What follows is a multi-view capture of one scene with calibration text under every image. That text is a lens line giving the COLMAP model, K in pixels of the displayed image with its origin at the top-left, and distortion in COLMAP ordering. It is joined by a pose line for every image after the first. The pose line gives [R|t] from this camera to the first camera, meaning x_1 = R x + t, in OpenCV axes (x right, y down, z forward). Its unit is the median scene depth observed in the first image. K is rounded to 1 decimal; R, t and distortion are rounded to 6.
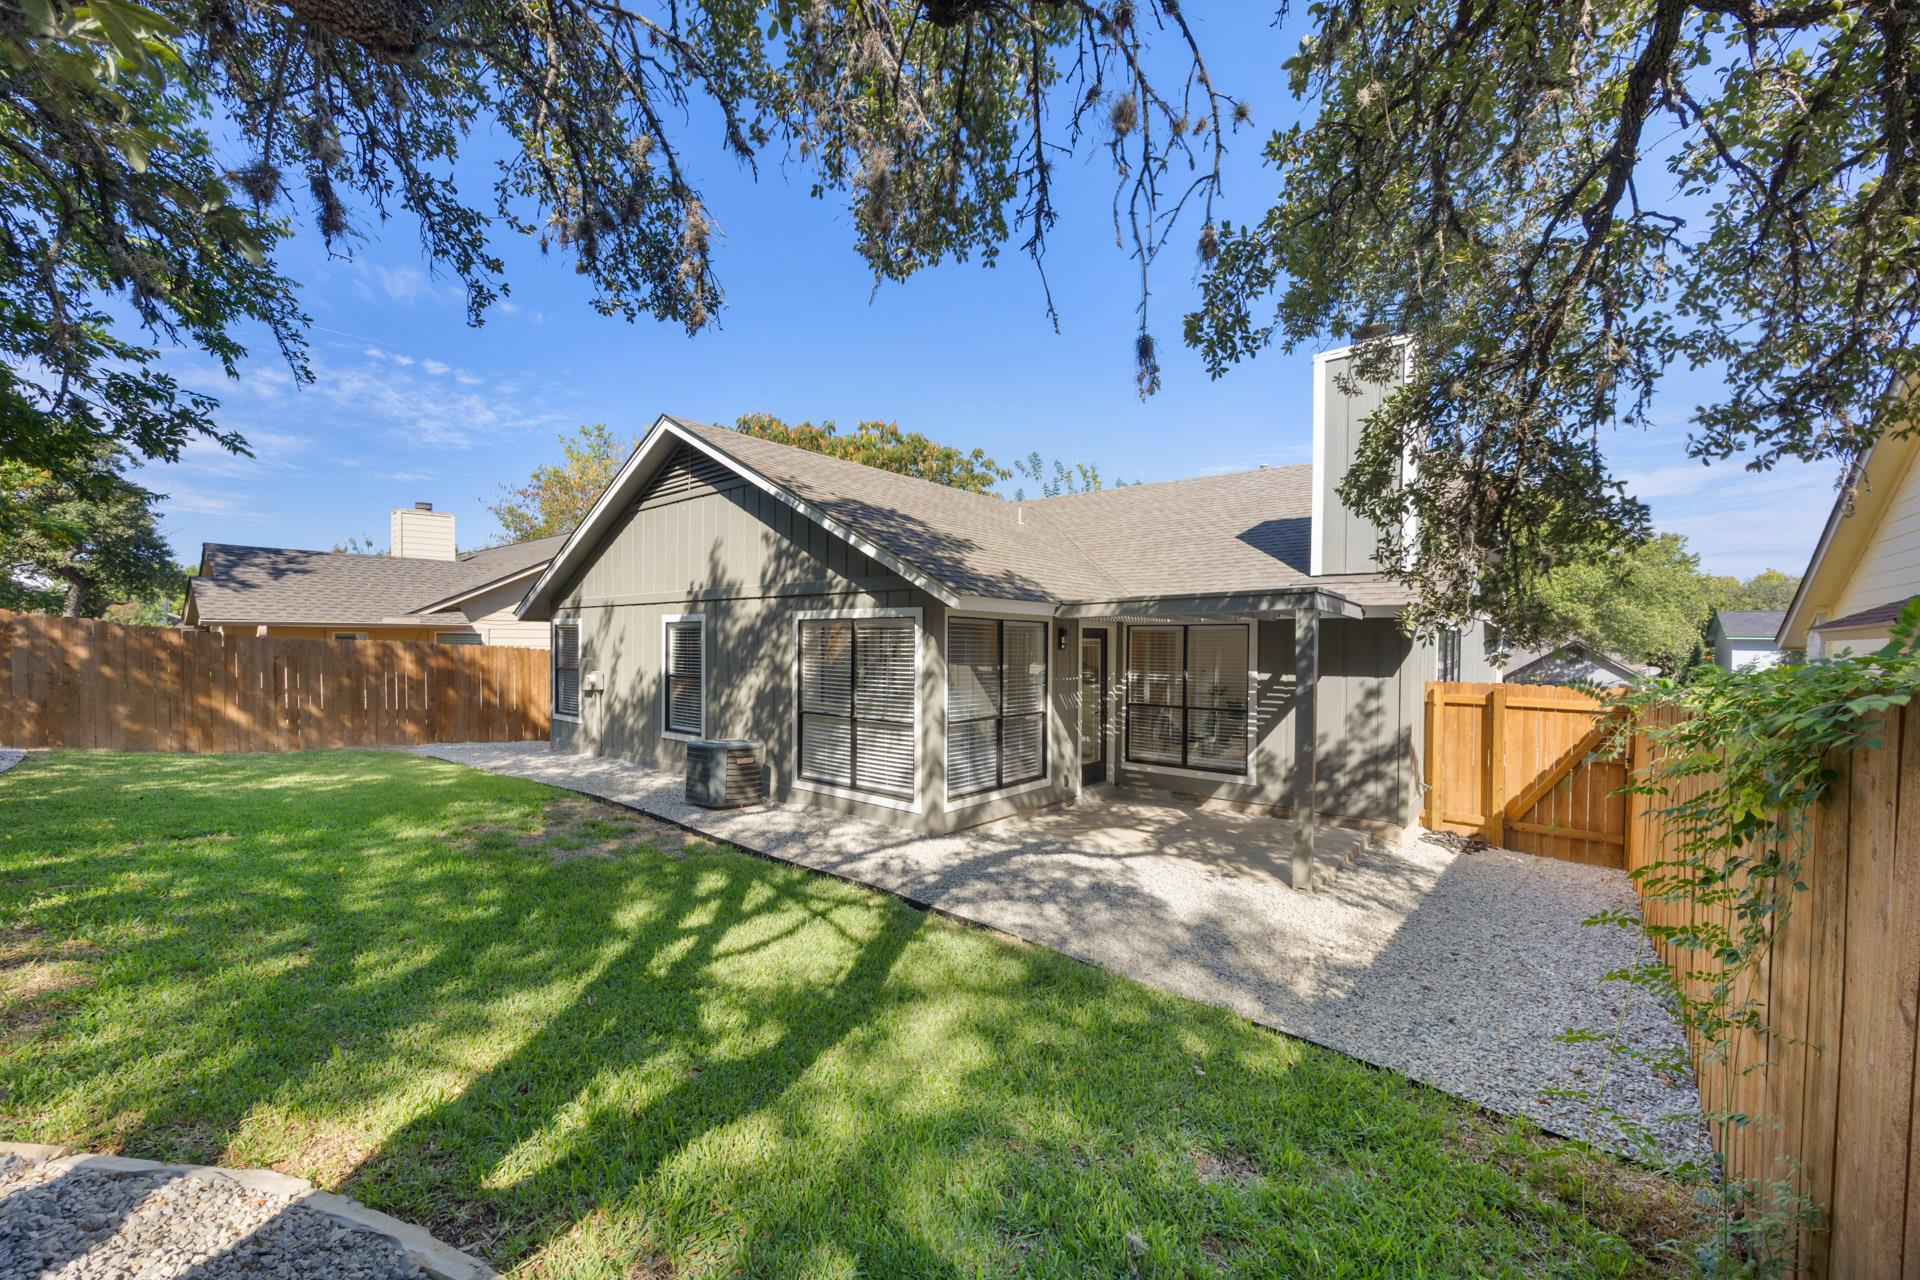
lens RADIAL K [[734.6, 0, 961.2], [0, 734.6, 644.7], [0, 0, 1]] dist [-0.000424, -0.000149]
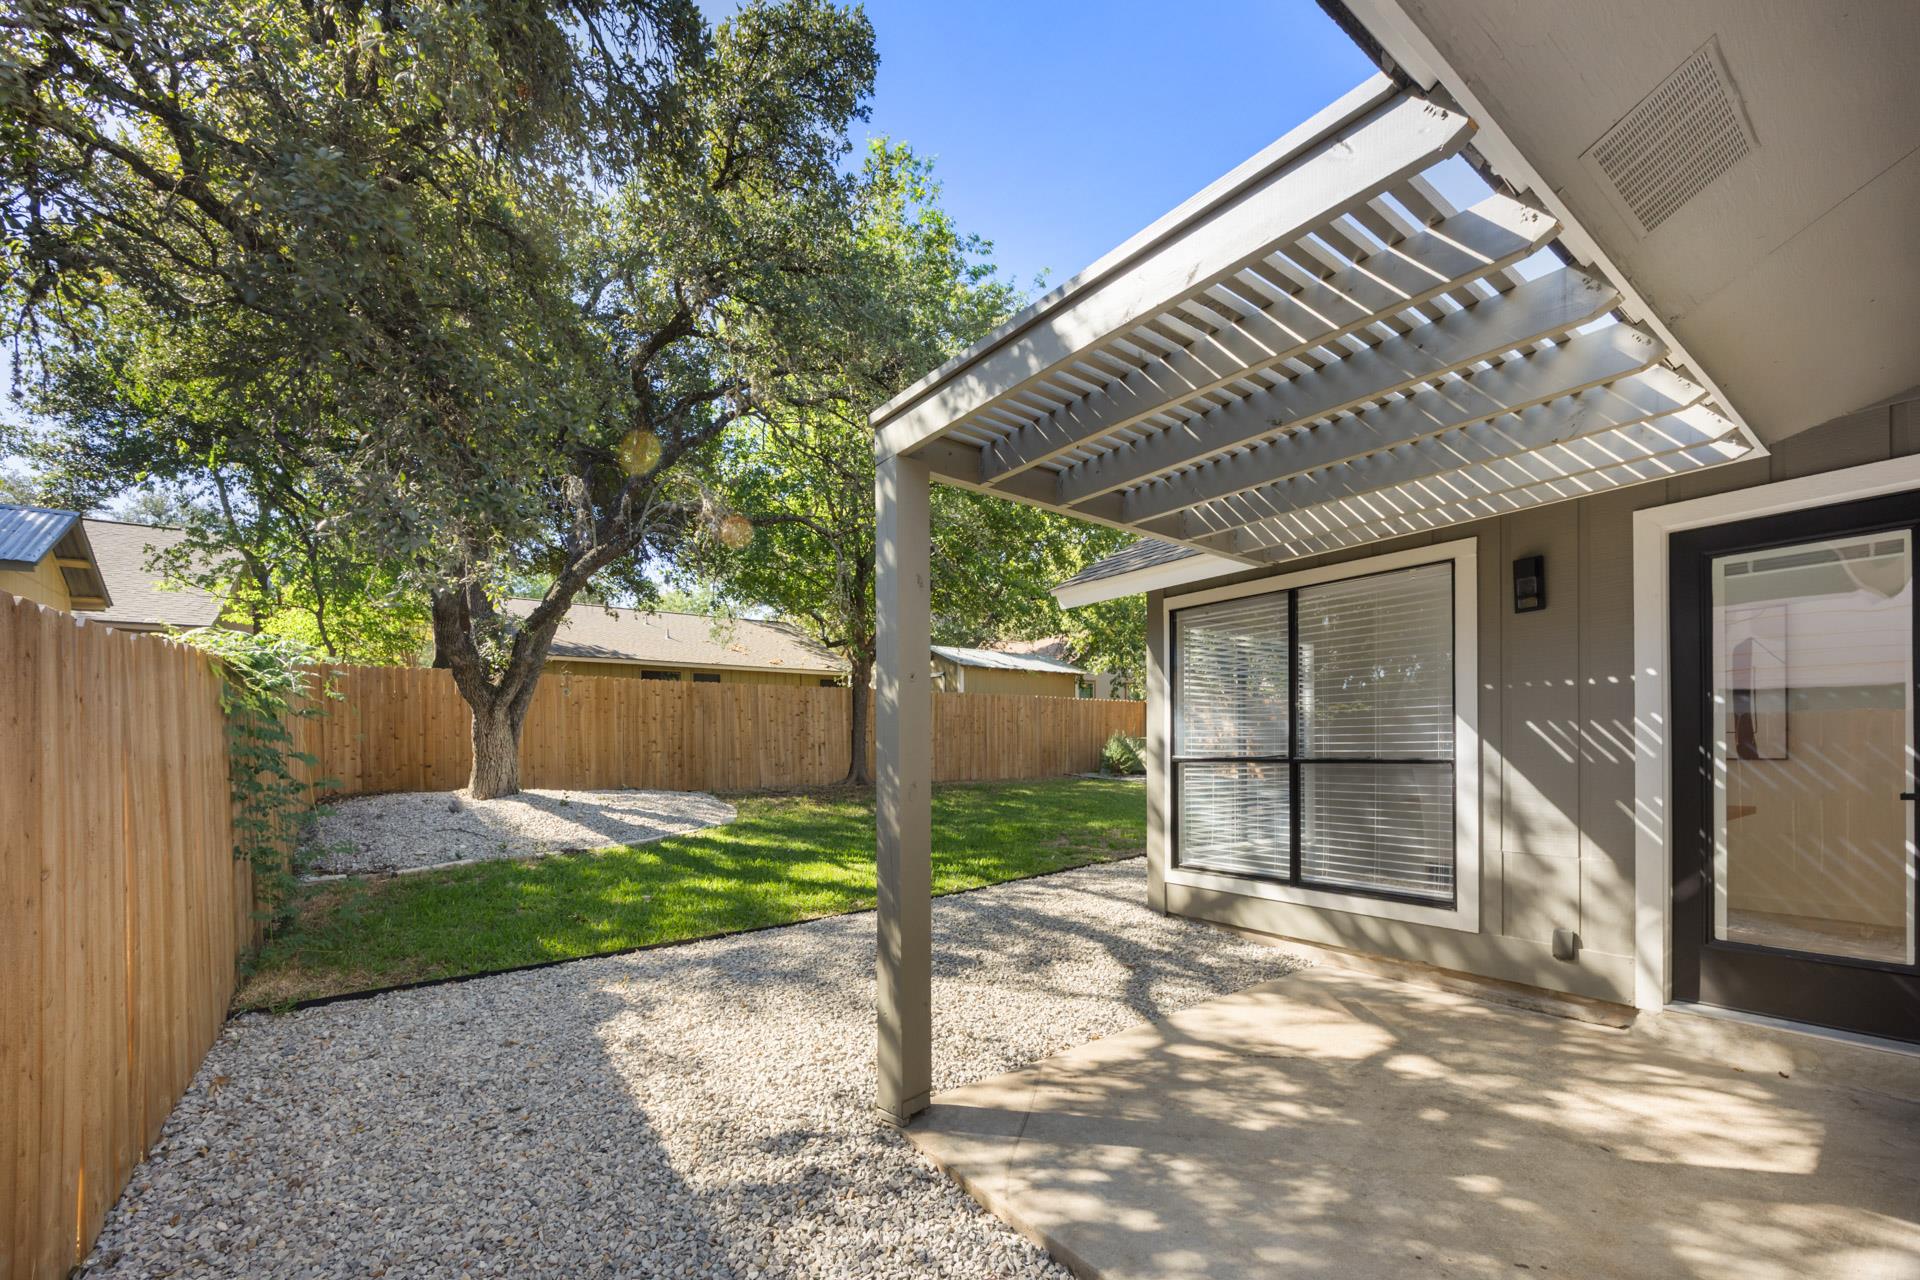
lens RADIAL K [[783.4, 0, 950.8], [0, 783.4, 756.2], [0, 0, 1]] dist [-0.000829, -0.000235]
pose [[-0.247482, -0.006201, -0.968873, 0.680598], [-0.000809, 0.999980, -0.006193, 0.094869], [0.968892, -0.000749, -0.247482, 0.855170]]
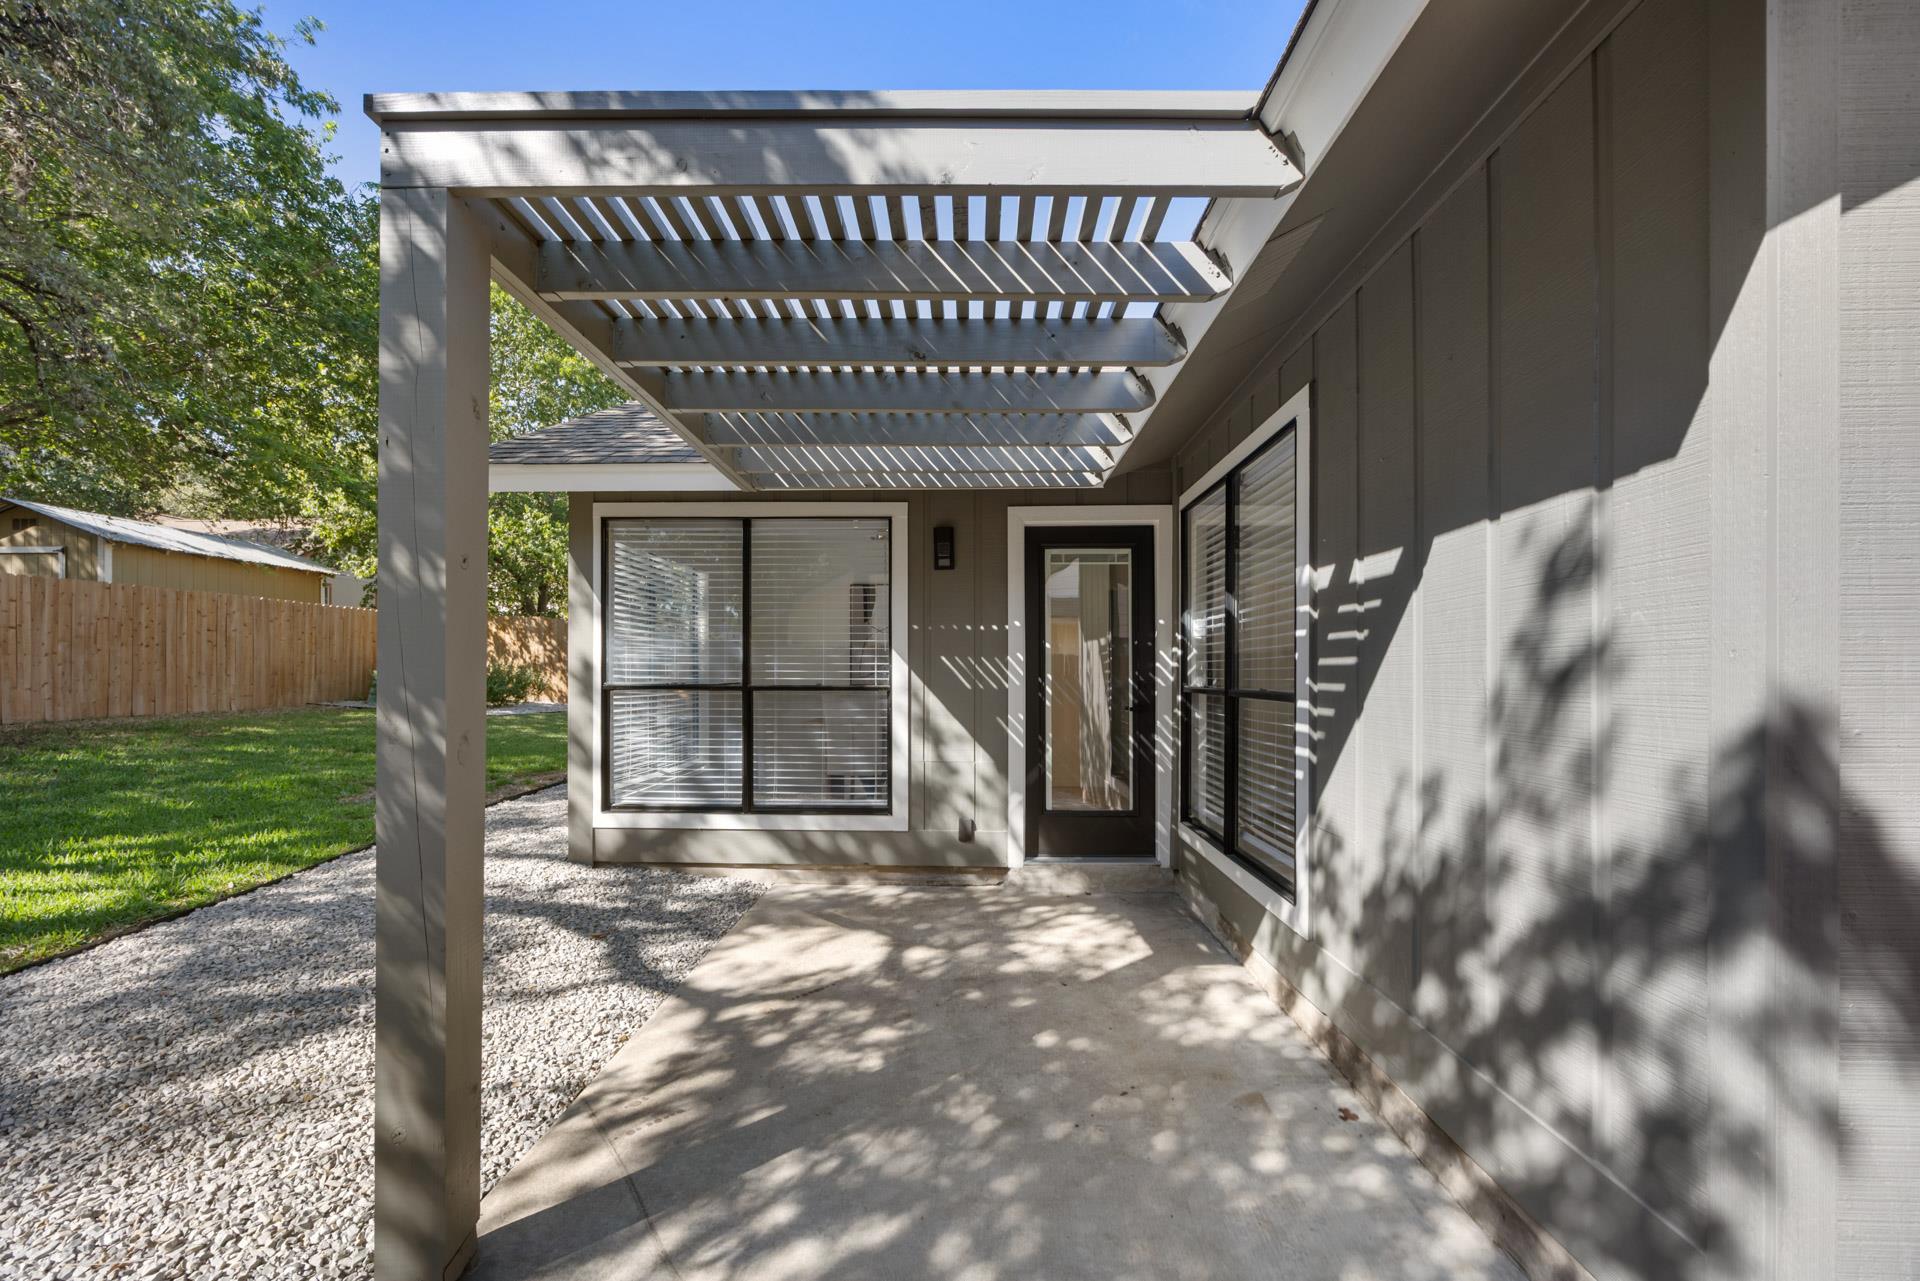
lens RADIAL K [[748.8, 0, 955.8], [0, 748.8, 672.2], [0, 0, 1]] dist [-0.002810, -0.000152]
pose [[0.620916, -0.013517, -0.783761, 0.591297], [0.001742, 0.999873, -0.015863, 0.091854], [0.783875, 0.008484, 0.620860, 0.731985]]
